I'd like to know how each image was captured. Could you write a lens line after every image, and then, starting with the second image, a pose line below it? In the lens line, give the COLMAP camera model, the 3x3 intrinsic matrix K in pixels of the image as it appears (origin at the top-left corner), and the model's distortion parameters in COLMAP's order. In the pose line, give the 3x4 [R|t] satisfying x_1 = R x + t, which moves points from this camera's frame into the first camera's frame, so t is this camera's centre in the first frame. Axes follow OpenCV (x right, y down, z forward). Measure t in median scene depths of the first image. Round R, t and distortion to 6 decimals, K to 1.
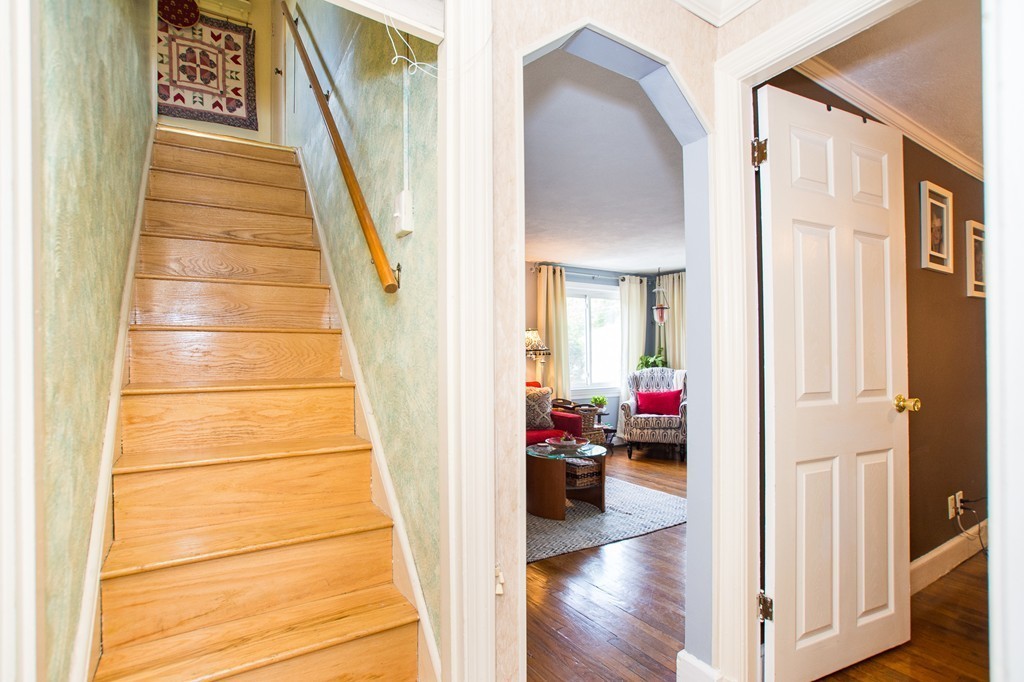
lens RADIAL K [[505.4, 0, 515.3], [0, 505.4, 344.5], [0, 0, 1]] dist [-0.078289, 0.045521]
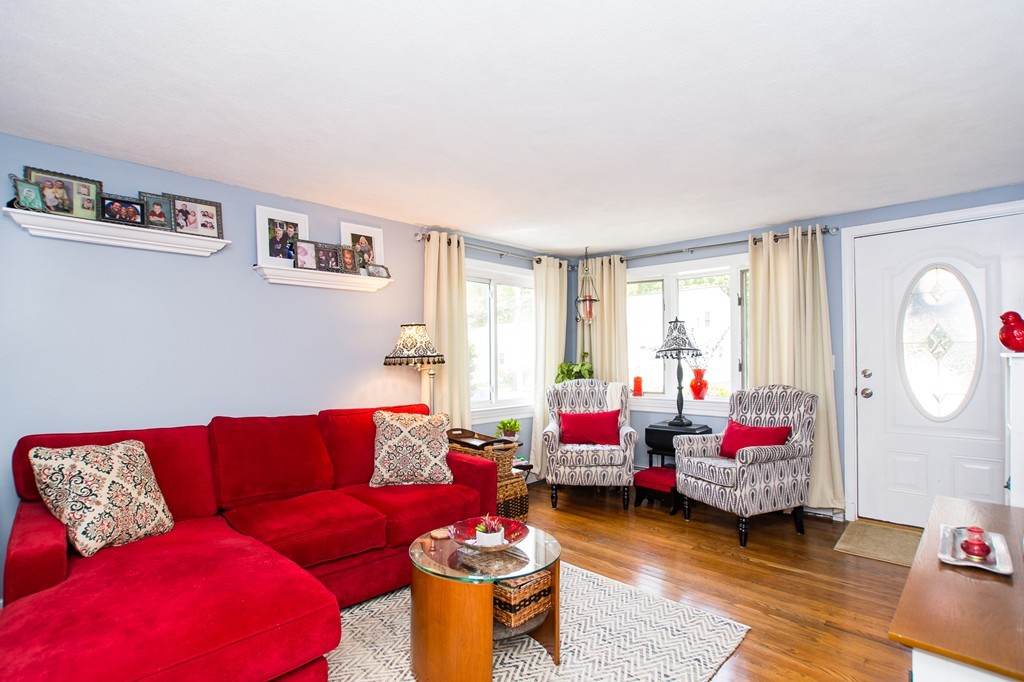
lens RADIAL K [[505.4, 0, 515.3], [0, 505.4, 344.5], [0, 0, 1]] dist [-0.078289, 0.045521]
pose [[0.970748, 0.009690, 0.239903, 0.002019], [-0.009133, 0.999952, -0.003430, -0.003751], [-0.239925, 0.001139, 0.970791, 0.509670]]
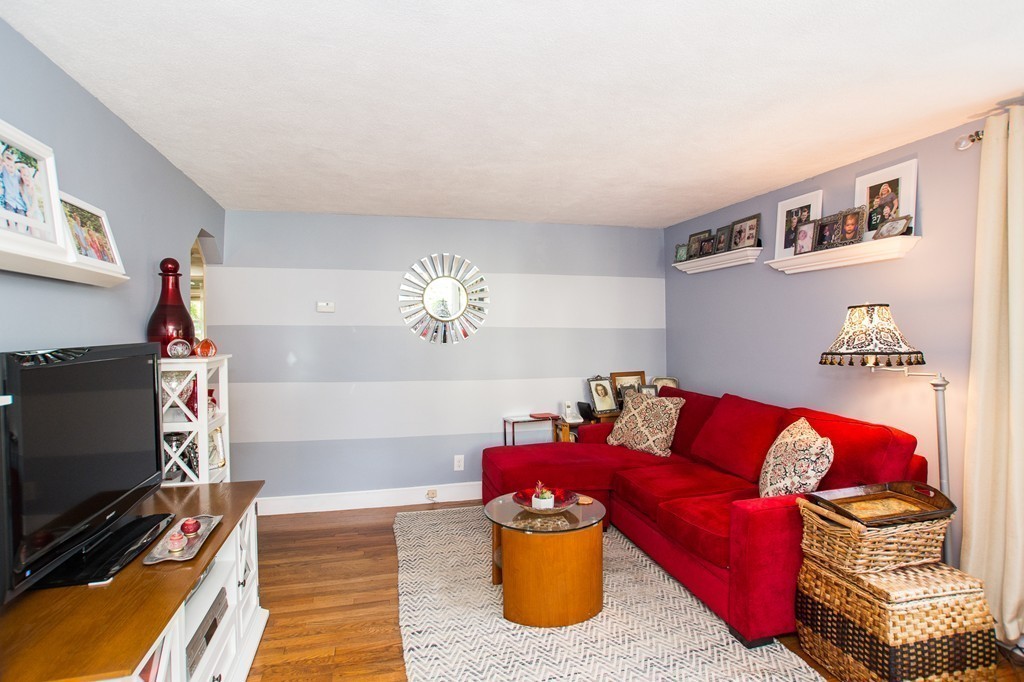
lens RADIAL K [[505.4, 0, 515.3], [0, 505.4, 344.5], [0, 0, 1]] dist [-0.078289, 0.045521]
pose [[-0.294189, 0.035619, -0.955083, 0.751856], [0.030979, 0.999136, 0.027719, -0.022492], [0.955245, -0.021433, -0.295038, 1.208629]]
